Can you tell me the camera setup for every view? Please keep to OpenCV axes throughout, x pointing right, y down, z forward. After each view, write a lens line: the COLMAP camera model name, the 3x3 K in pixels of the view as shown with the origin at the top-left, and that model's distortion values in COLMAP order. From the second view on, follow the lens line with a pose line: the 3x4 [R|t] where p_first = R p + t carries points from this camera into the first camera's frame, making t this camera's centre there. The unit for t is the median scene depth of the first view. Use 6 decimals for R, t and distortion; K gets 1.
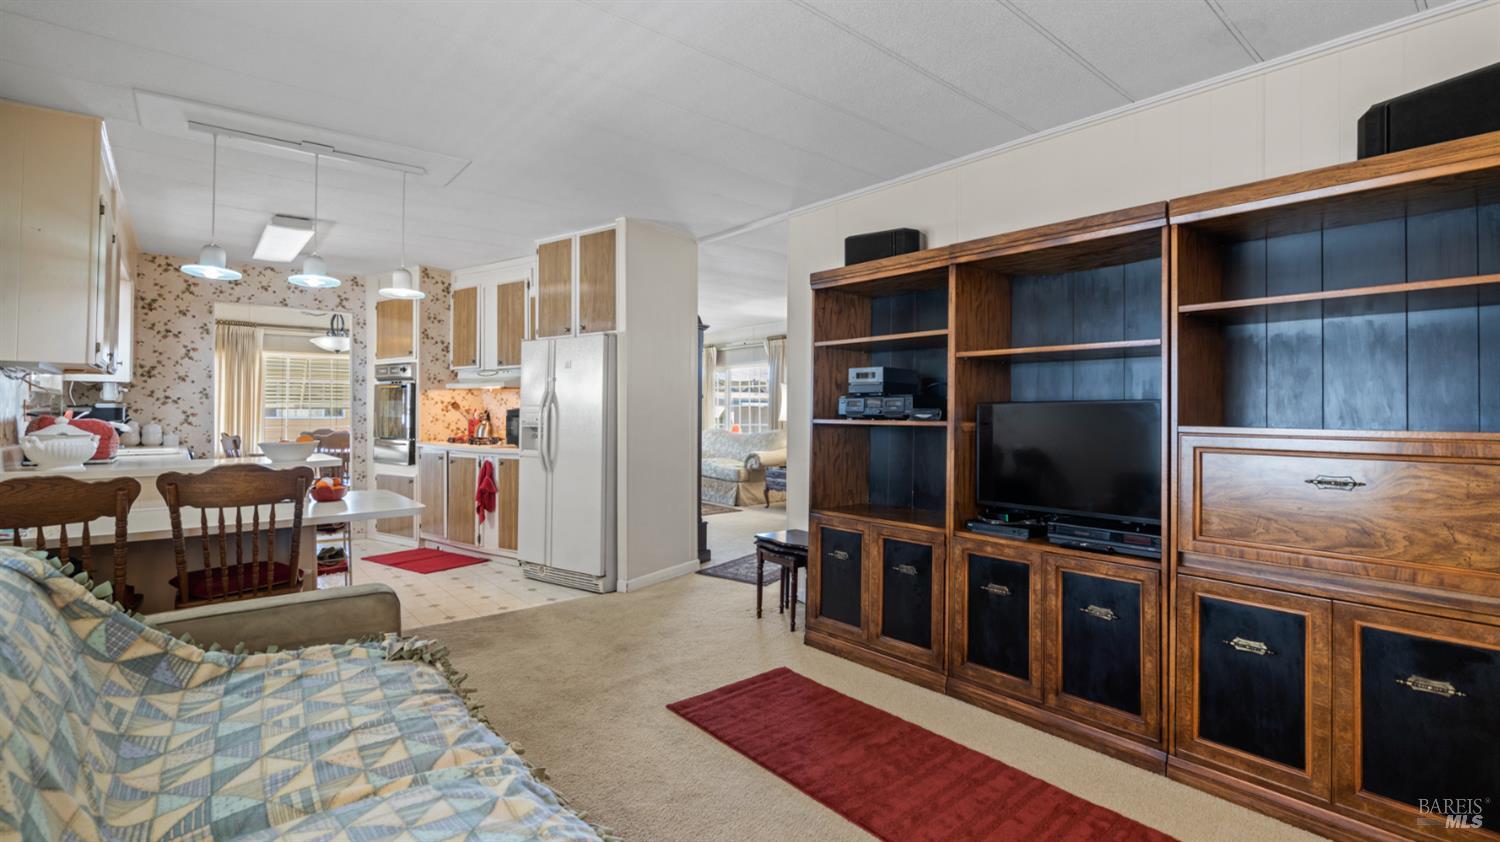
lens RADIAL K [[676.0, 0, 745.7], [0, 676.0, 403.0], [0, 0, 1]] dist [-0.001415, 0.000022]
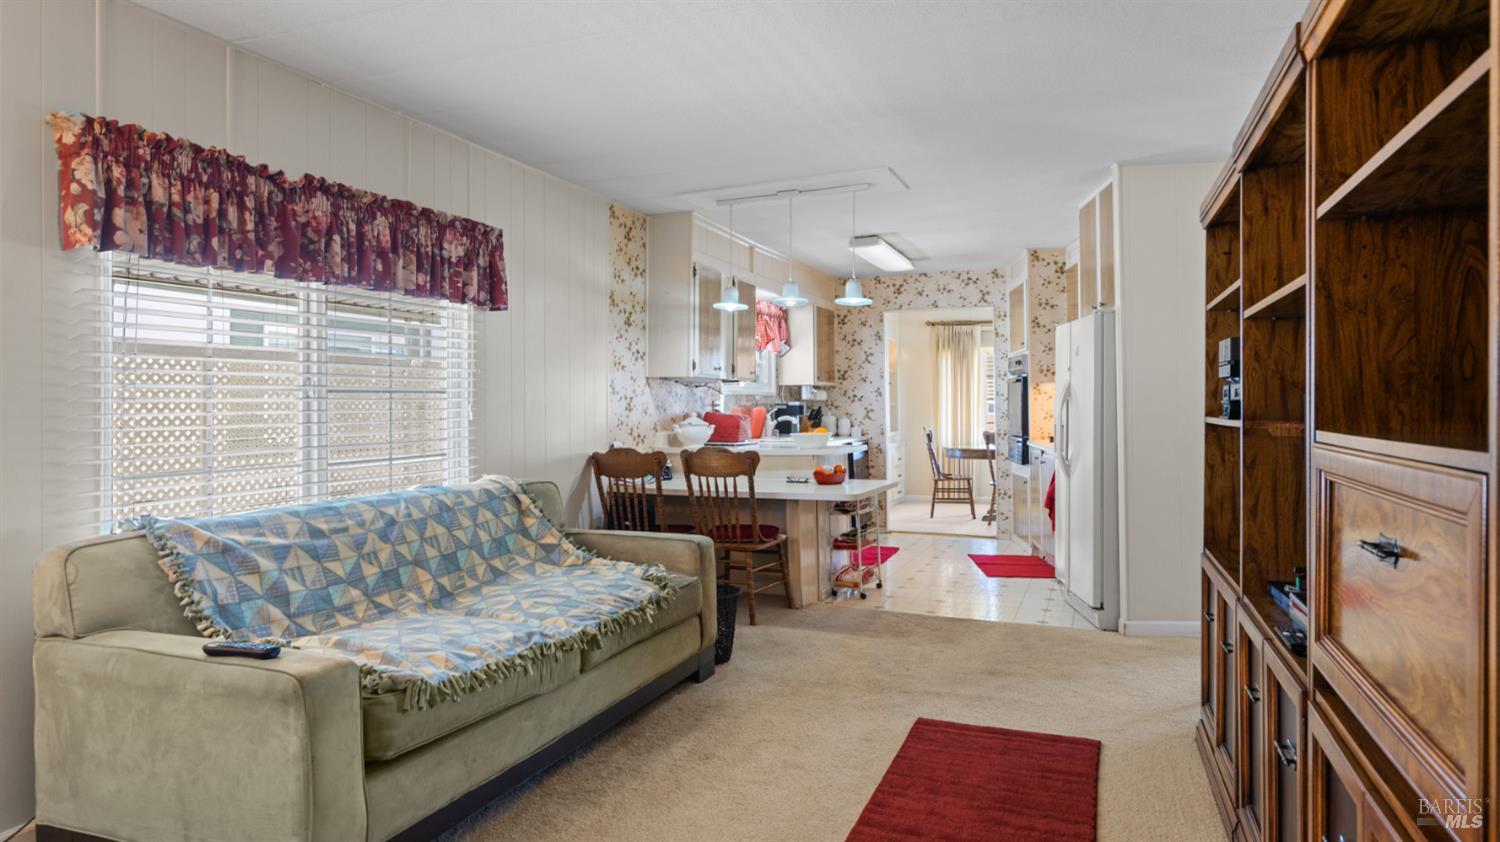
lens RADIAL K [[871.9, 0, 747.1], [0, 871.9, 393.3], [0, 0, 1]] dist [-0.005180, 0.000335]
pose [[0.468390, -0.018112, -0.883336, 0.396426], [0.016482, 0.999795, -0.011761, 0.001745], [0.883368, -0.009050, 0.468592, 0.102456]]
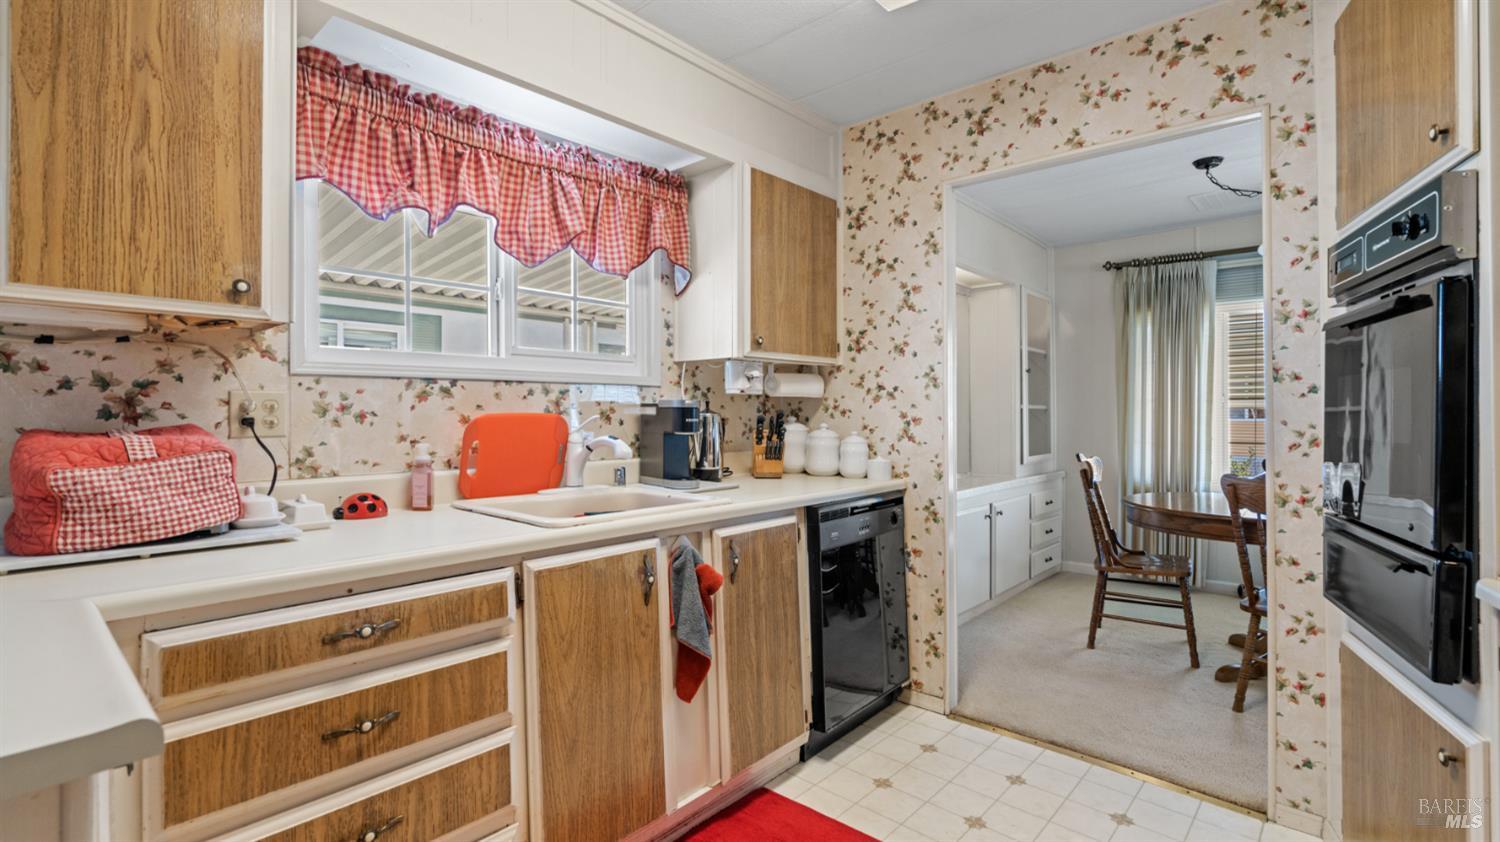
lens RADIAL K [[675.8, 0, 746.9], [0, 675.8, 408.7], [0, 0, 1]] dist [-0.003928, 0.000784]
pose [[0.143024, -0.004108, -0.989711, -0.331802], [0.011950, 0.999926, -0.002423, 0.007922], [0.989647, -0.011480, 0.143062, 0.778777]]
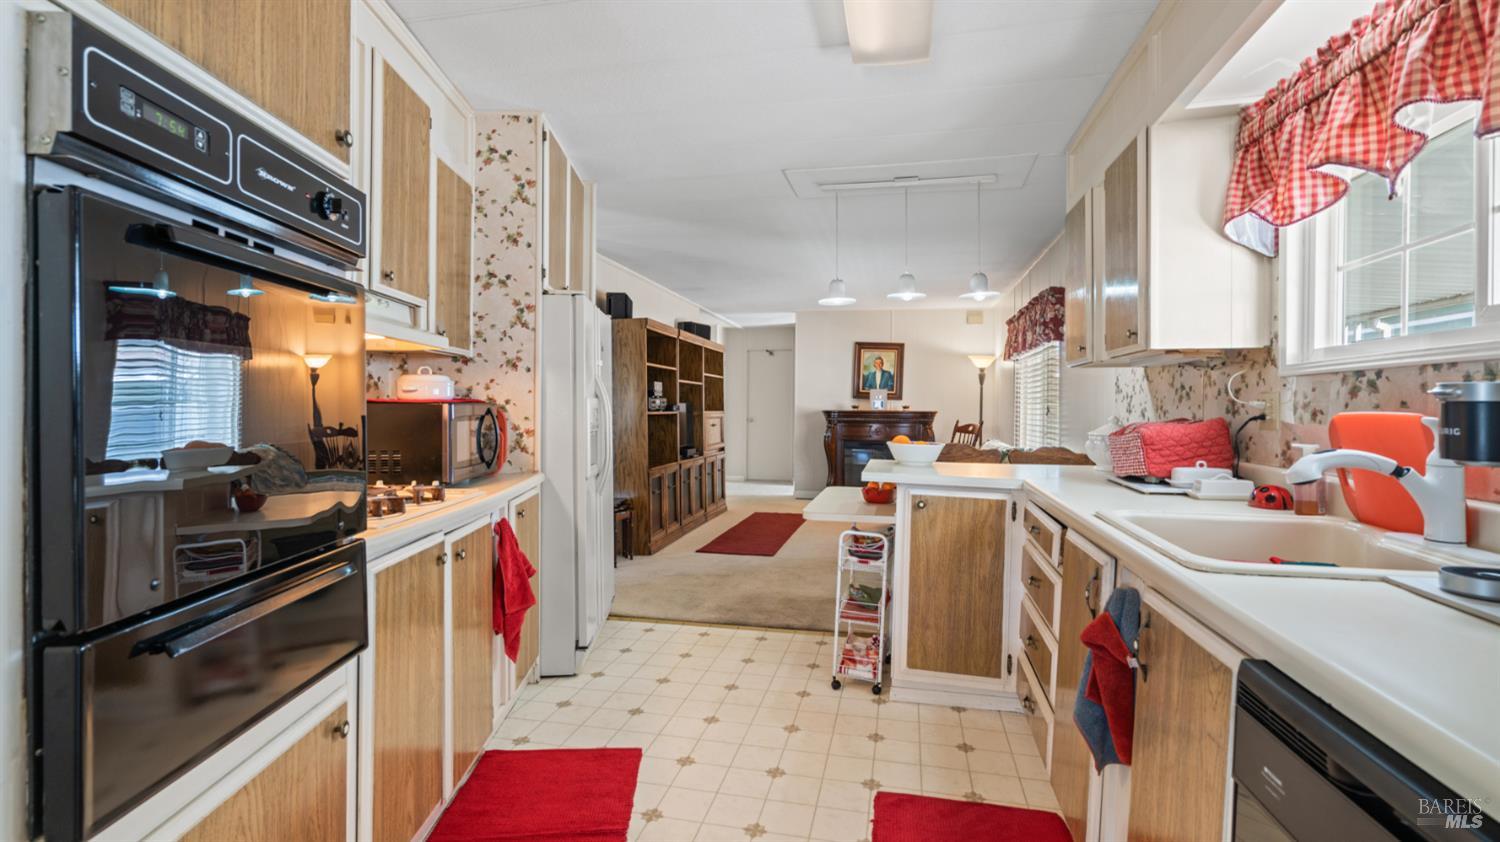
lens RADIAL K [[691.8, 0, 749.3], [0, 691.8, 405.3], [0, 0, 1]] dist [-0.002206, 0.000246]
pose [[-0.606640, -0.003183, 0.794970, -0.774162], [-0.014783, 0.999864, -0.007278, 0.010530], [-0.794839, -0.016168, -0.606605, 1.057802]]
